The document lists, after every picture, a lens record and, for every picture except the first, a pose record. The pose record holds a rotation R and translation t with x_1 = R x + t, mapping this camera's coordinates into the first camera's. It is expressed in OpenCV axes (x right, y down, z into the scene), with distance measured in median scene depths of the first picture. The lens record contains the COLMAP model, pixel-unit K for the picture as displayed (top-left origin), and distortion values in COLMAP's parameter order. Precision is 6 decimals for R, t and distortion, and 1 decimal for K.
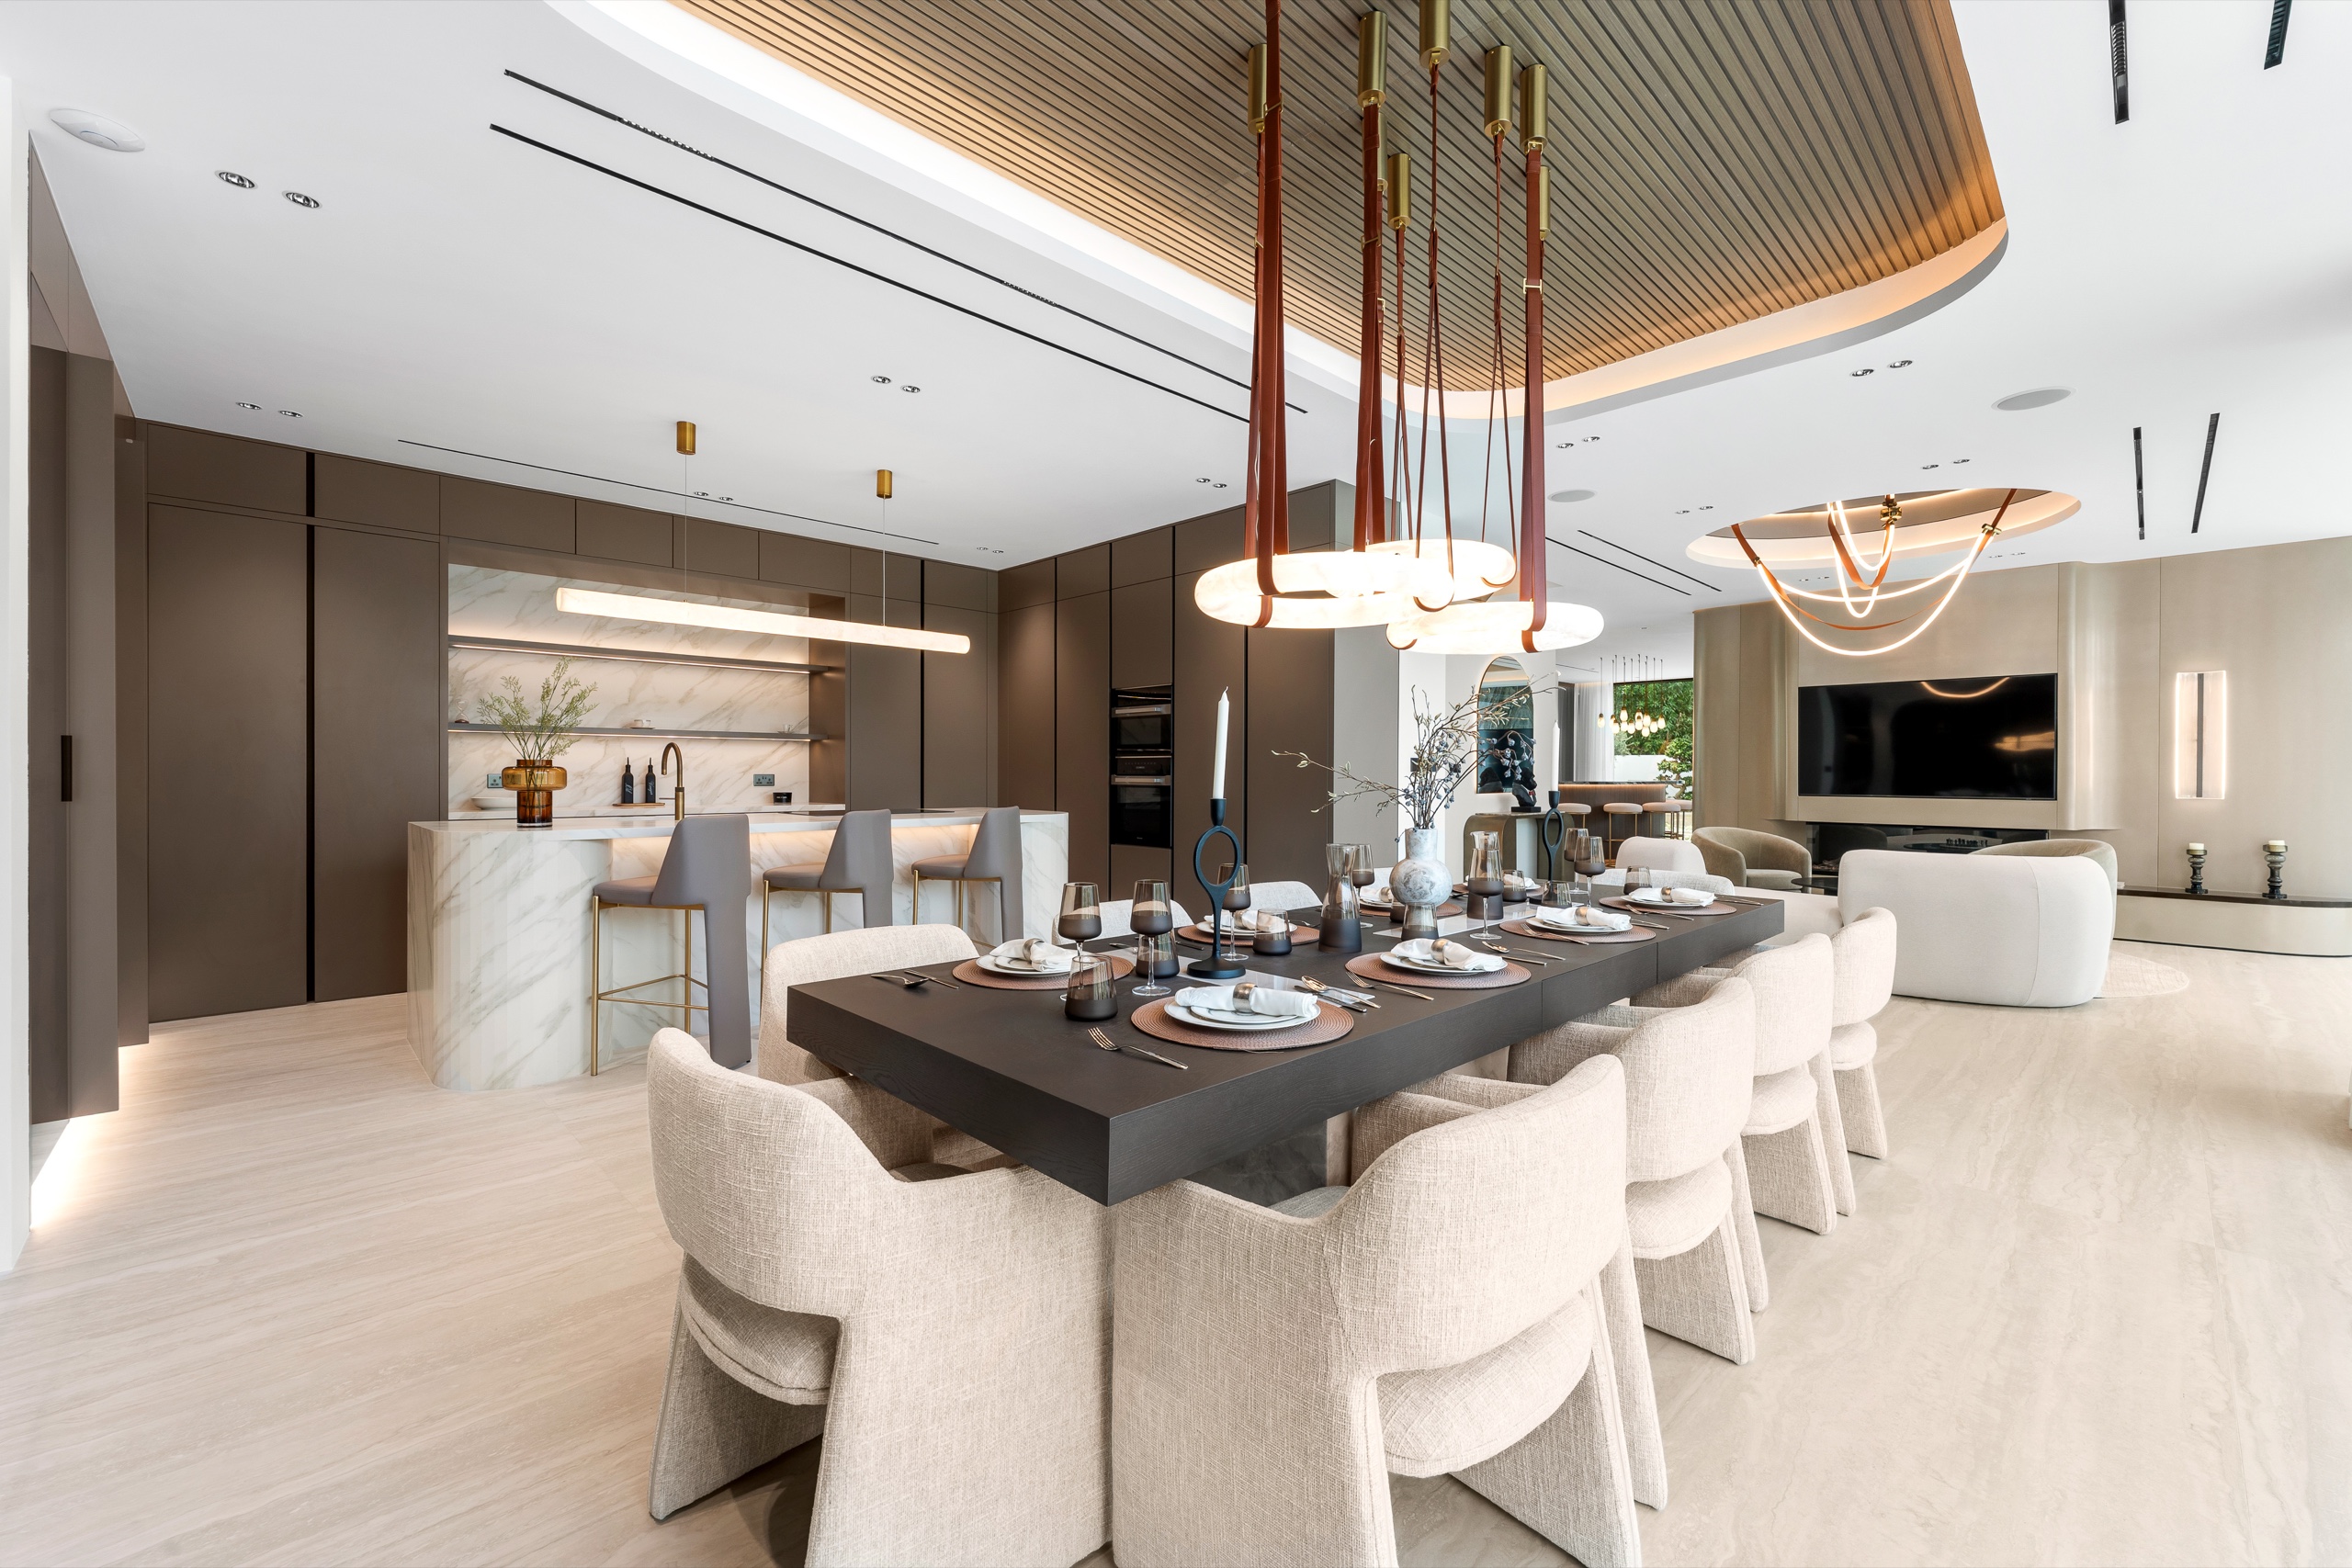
lens RADIAL K [[946.6, 0, 1171.3], [0, 946.6, 778.1], [0, 0, 1]] dist [-0.001991, 0.000131]
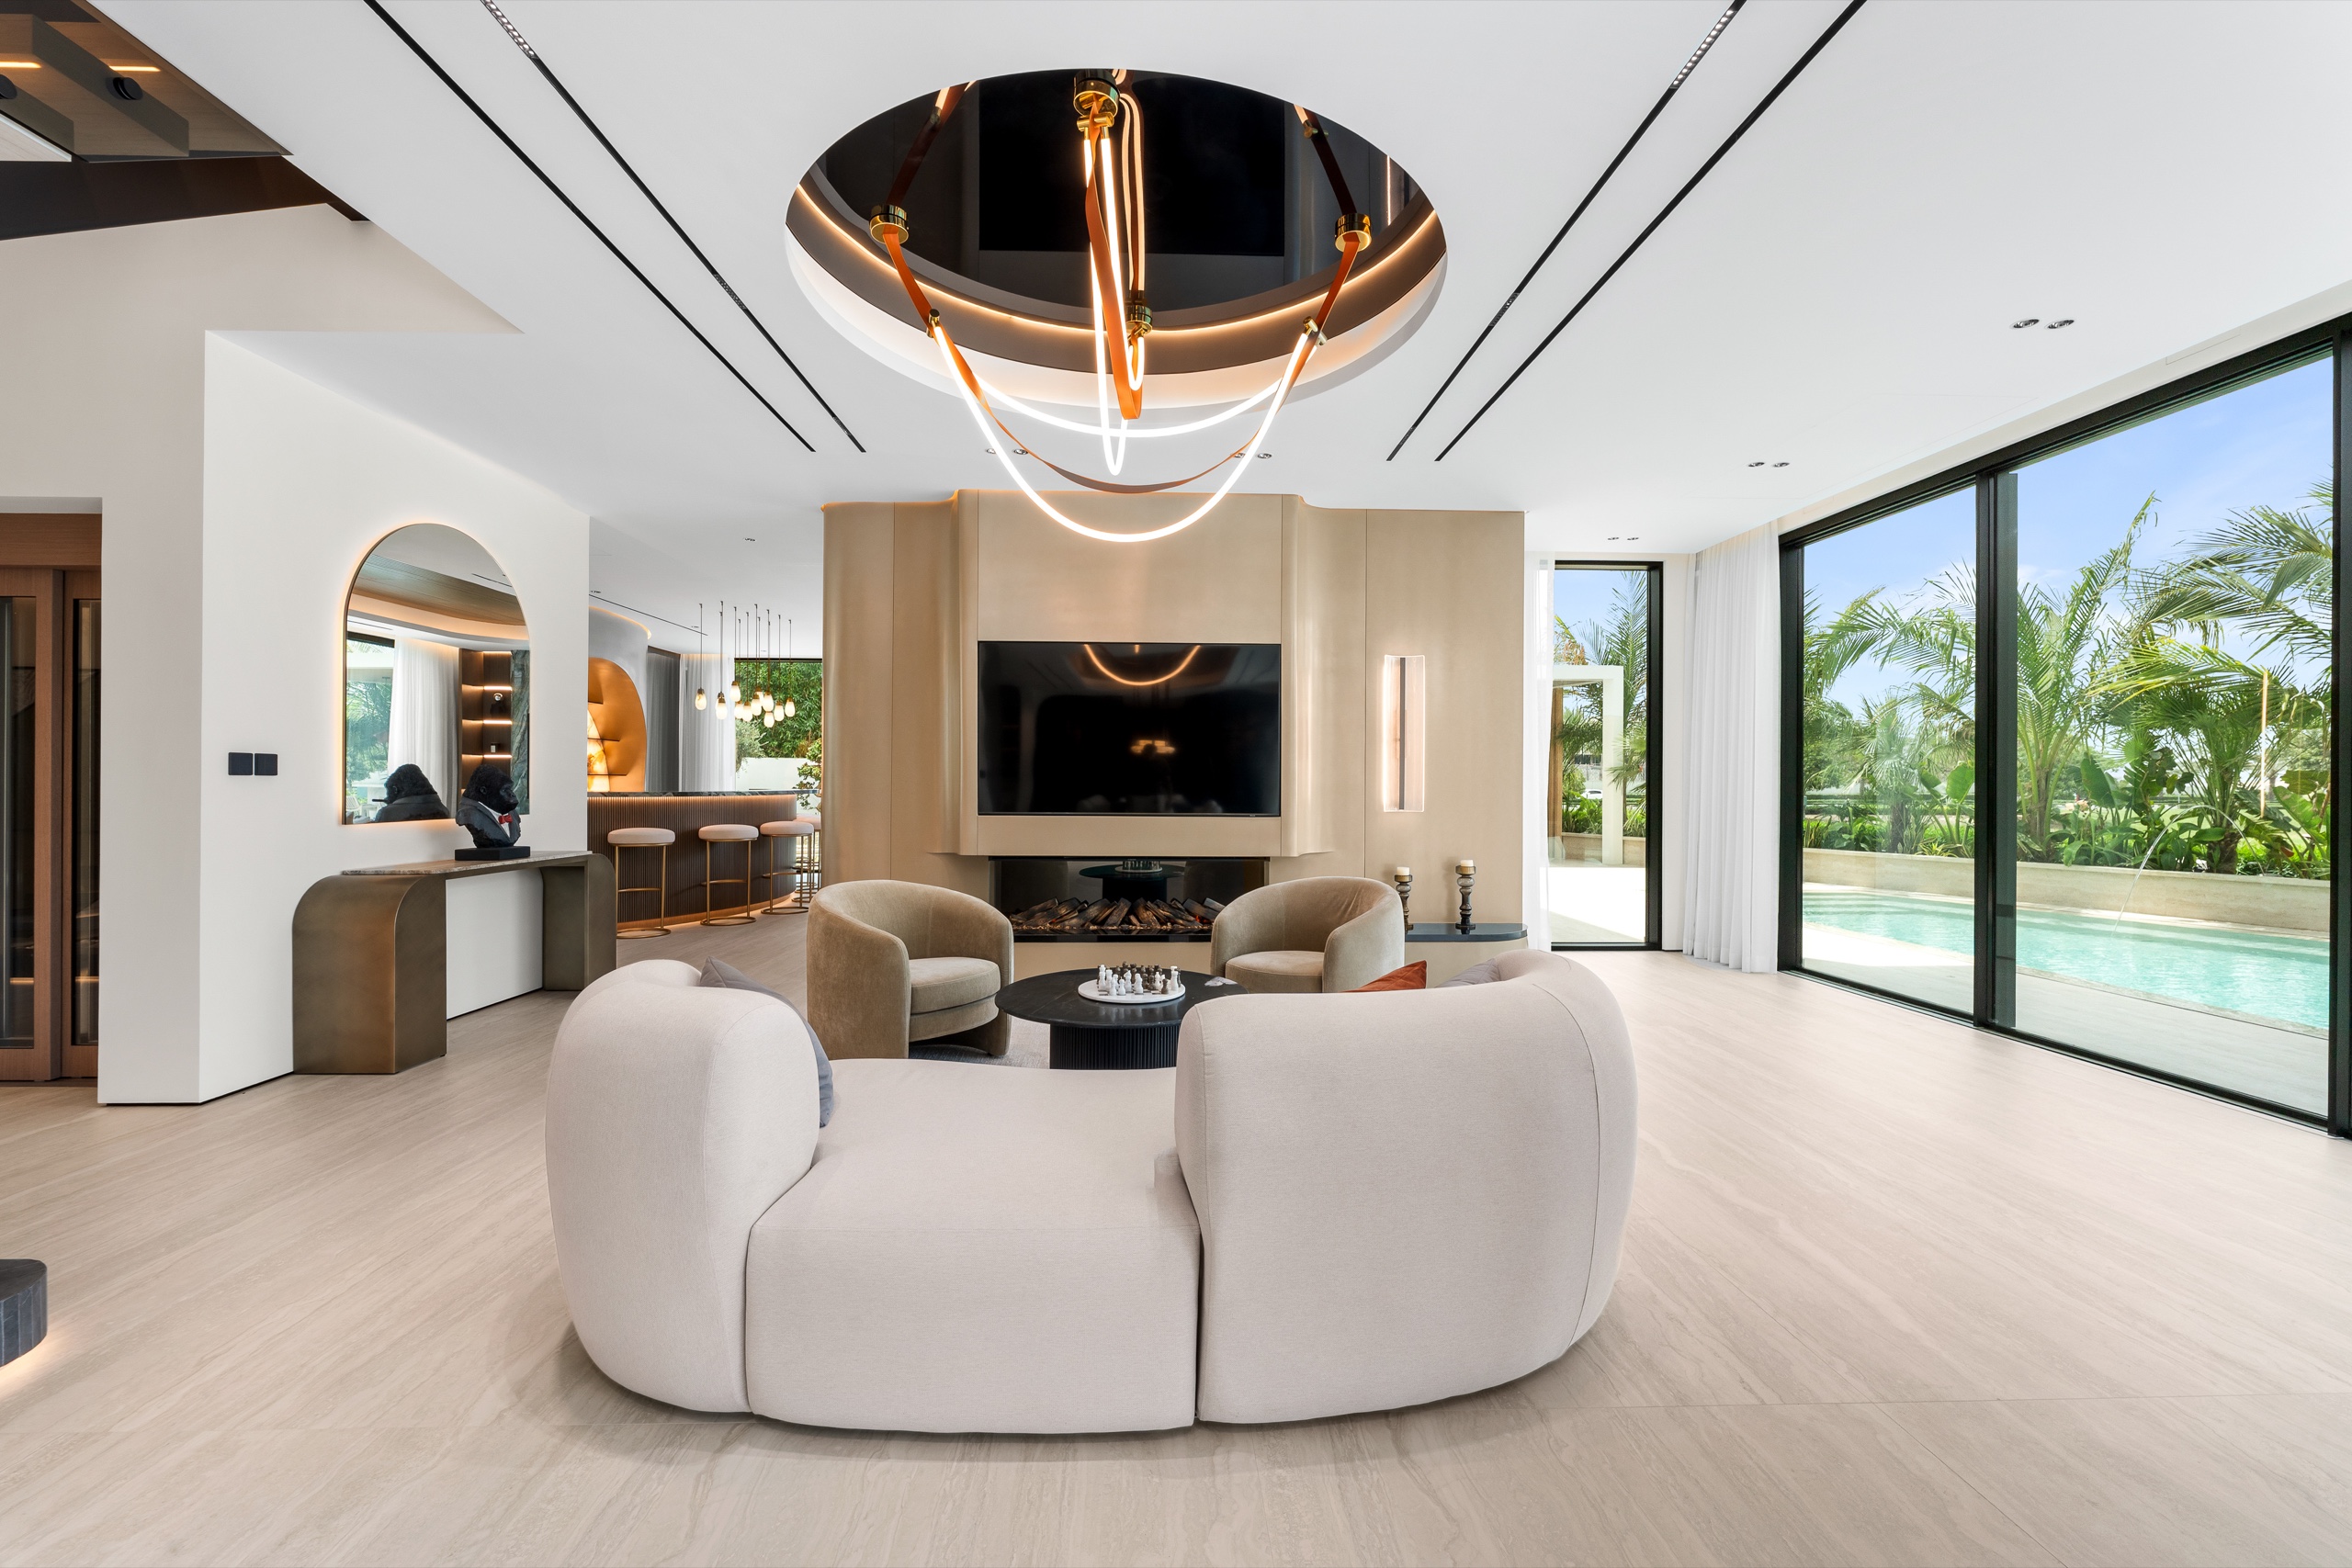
lens RADIAL K [[943.0, 0, 1181.6], [0, 943.0, 781.1], [0, 0, 1]] dist [-0.001481, -0.000107]
pose [[0.662530, 0.001427, 0.749034, 0.371265], [0.001320, 0.999994, -0.003072, -0.002473], [-0.749034, 0.003024, 0.662525, 0.631963]]
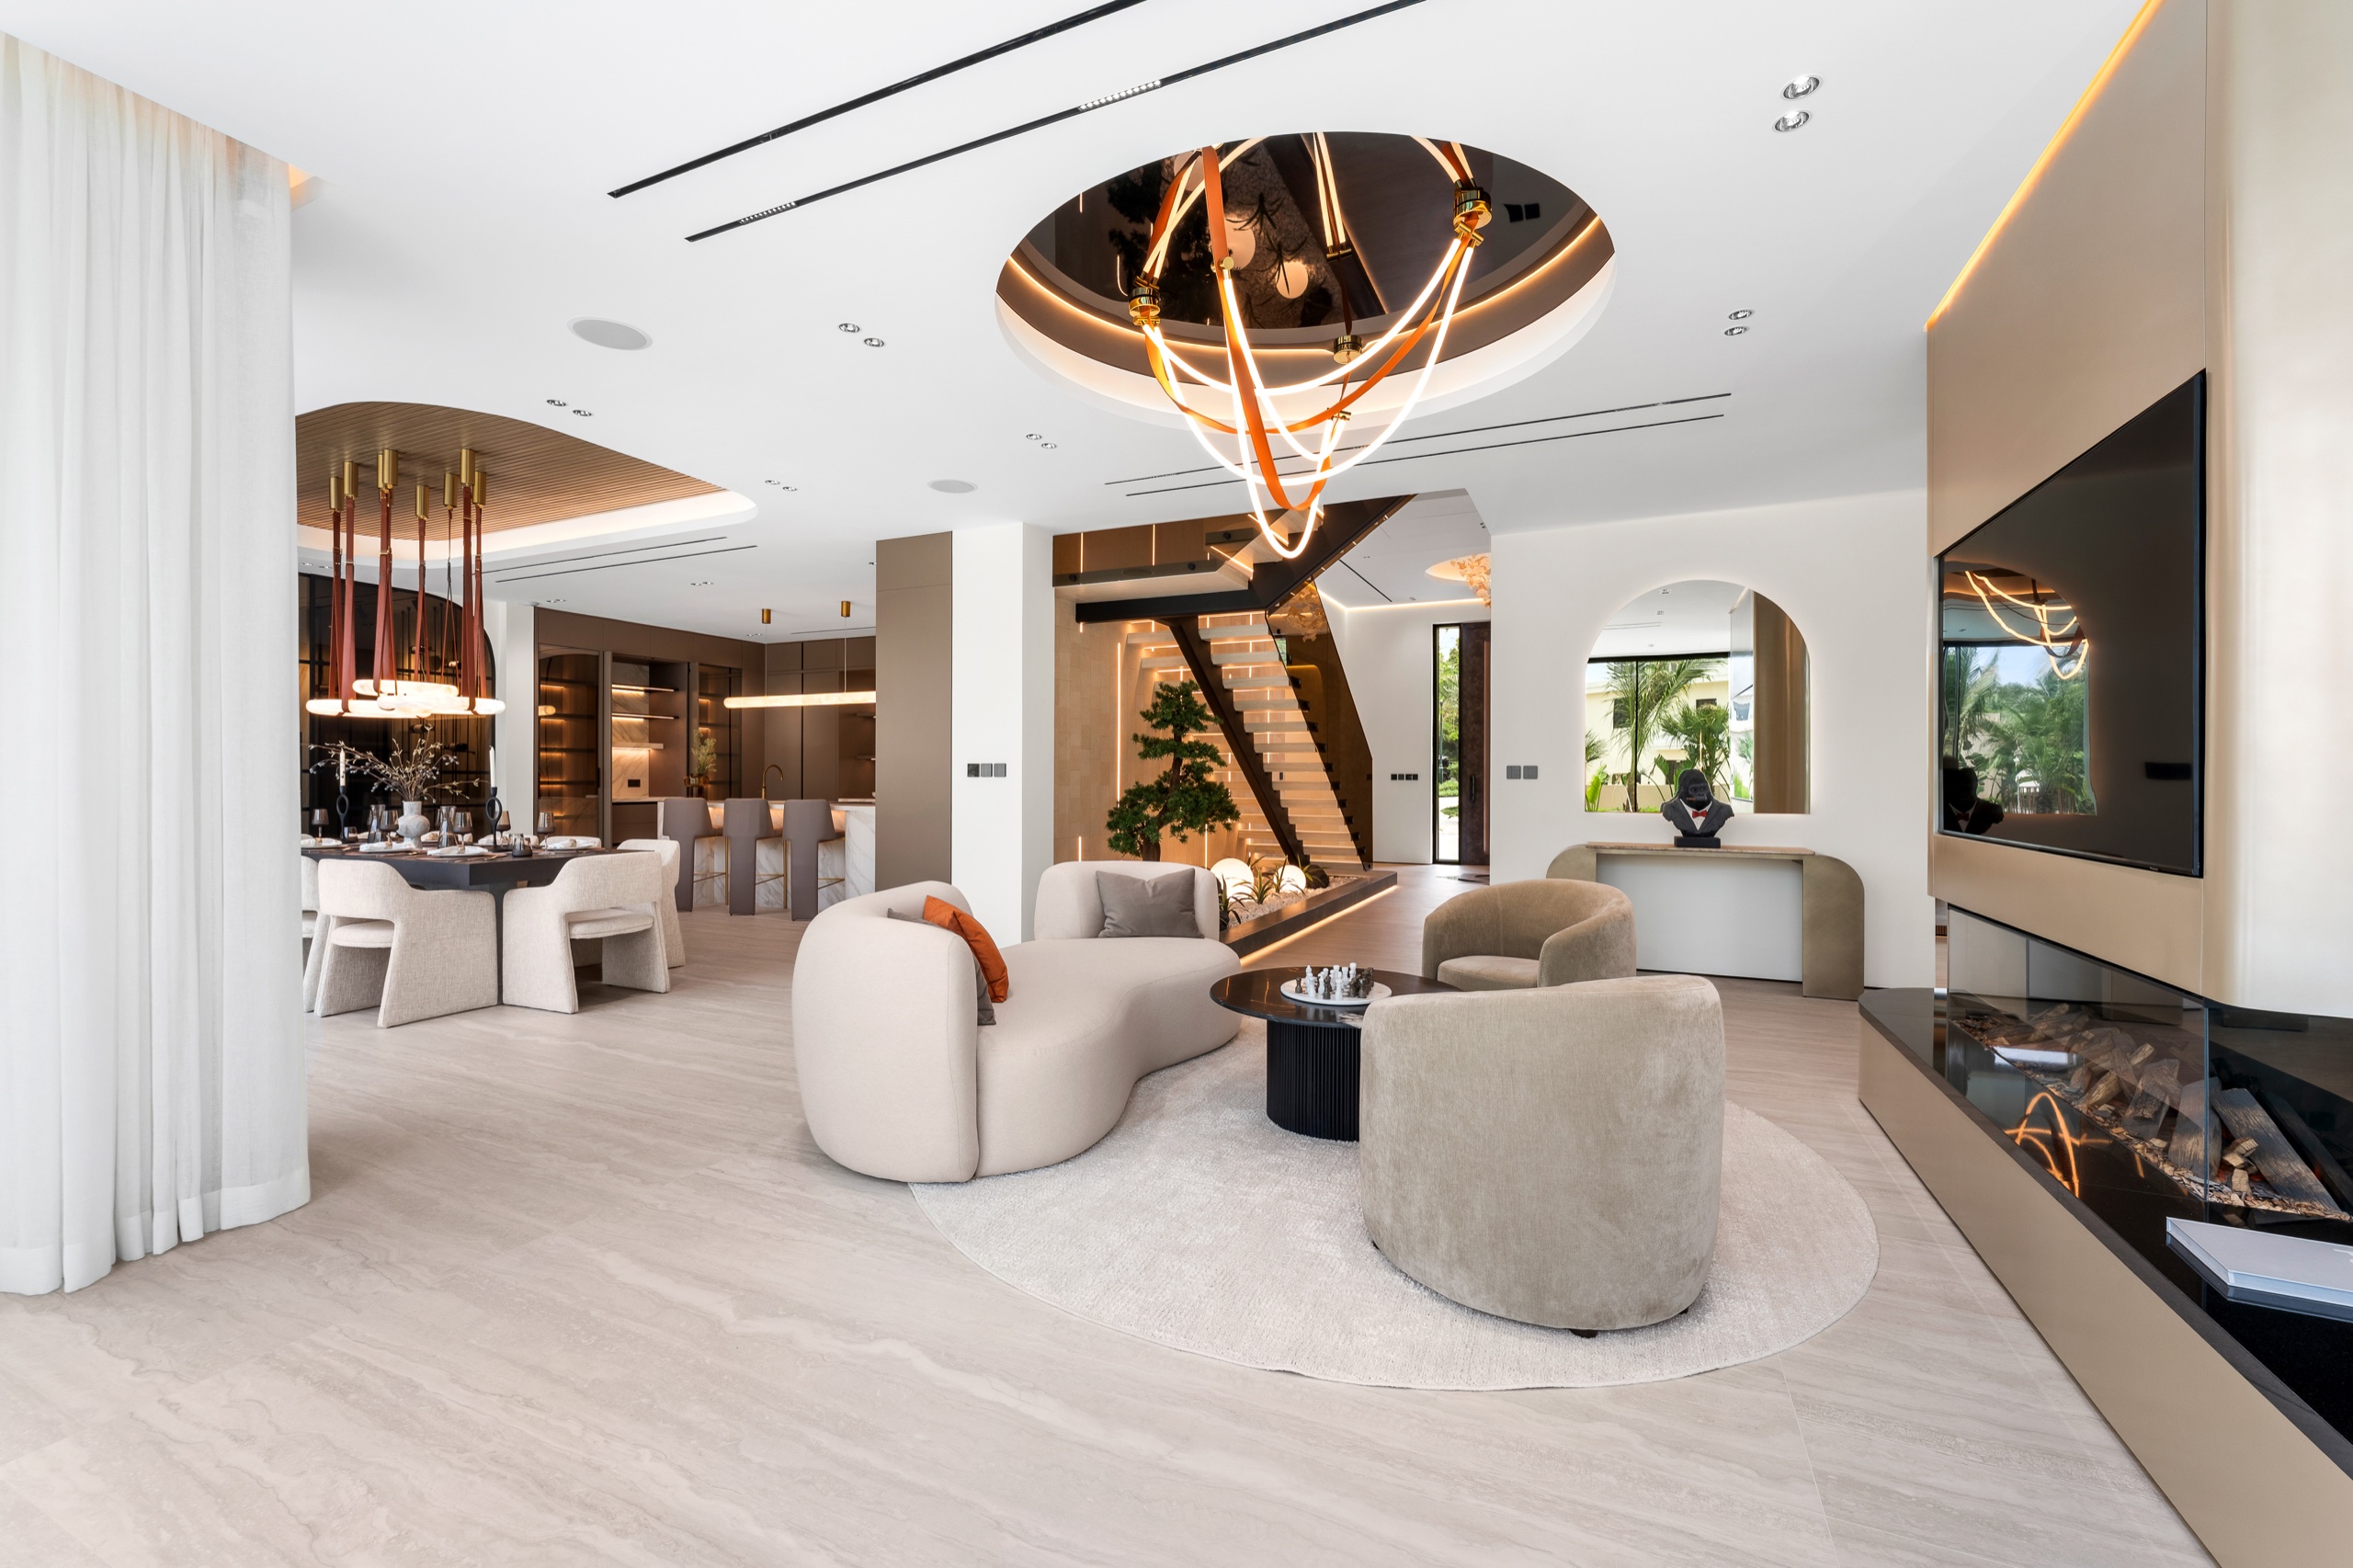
lens RADIAL K [[963.2, 0, 1158.1], [0, 963.2, 781.1], [0, 0, 1]] dist [0.001897, 0.000145]
pose [[0.358163, -0.001021, -0.933659, 1.199193], [-0.006963, 0.999969, -0.003765, 0.000170], [0.933633, 0.007850, 0.358145, 0.723477]]
